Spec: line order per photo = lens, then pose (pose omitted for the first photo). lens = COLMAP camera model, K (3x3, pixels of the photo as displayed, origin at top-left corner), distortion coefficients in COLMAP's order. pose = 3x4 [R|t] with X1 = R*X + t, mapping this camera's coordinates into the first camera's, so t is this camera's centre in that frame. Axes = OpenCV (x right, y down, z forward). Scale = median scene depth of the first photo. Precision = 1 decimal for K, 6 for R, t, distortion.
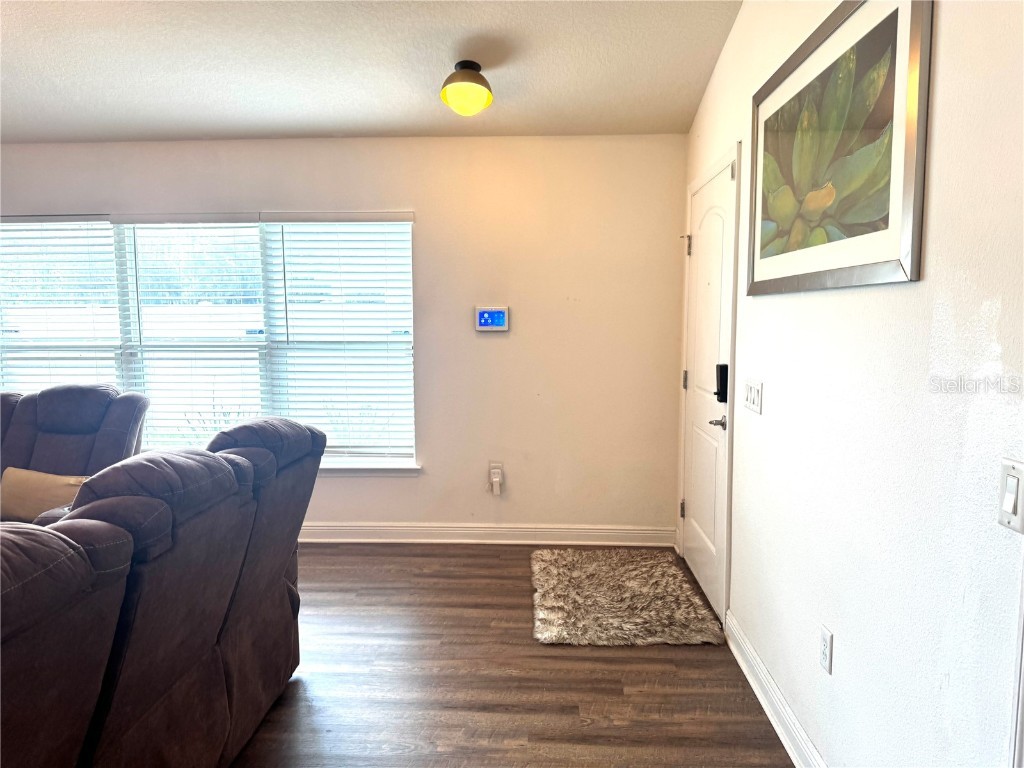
lens RADIAL K [[724.8, 0, 508.2], [0, 724.8, 387.8], [0, 0, 1]] dist [0.037093, -0.051584]
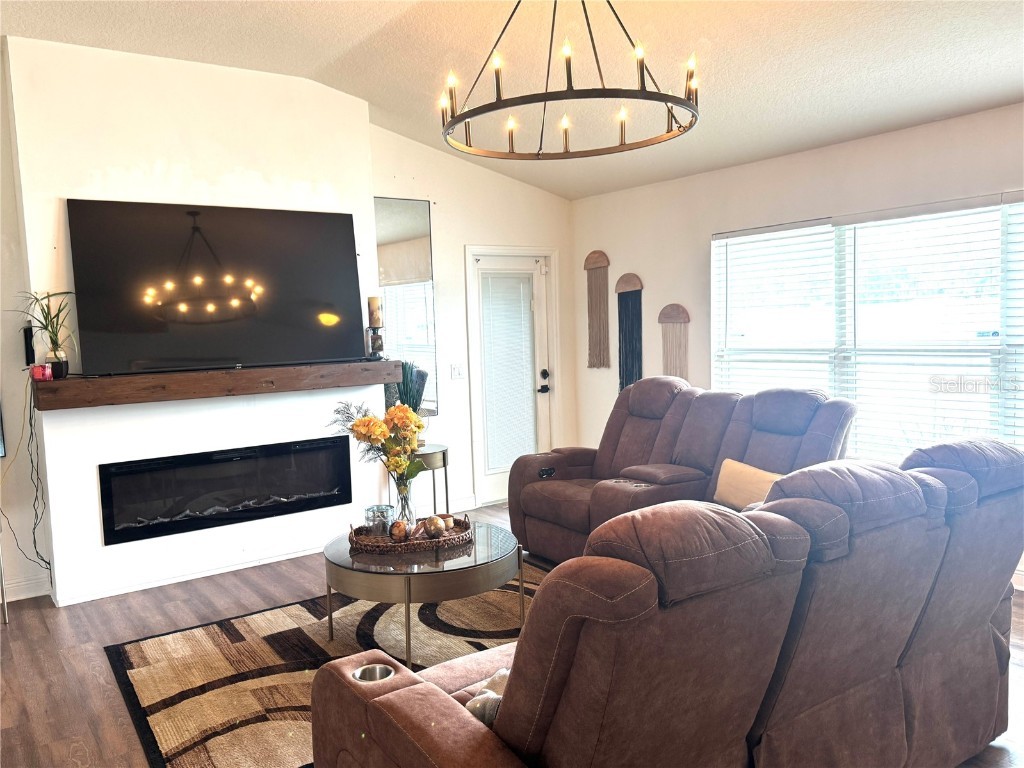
lens RADIAL K [[840.7, 0, 491.4], [0, 840.7, 400.5], [0, 0, 1]] dist [0.059006, -0.001716]
pose [[0.626828, 0.060606, -0.776797, 0.113660], [-0.046707, 0.998100, 0.040182, -0.020077], [0.777757, 0.011095, 0.628468, -0.124376]]
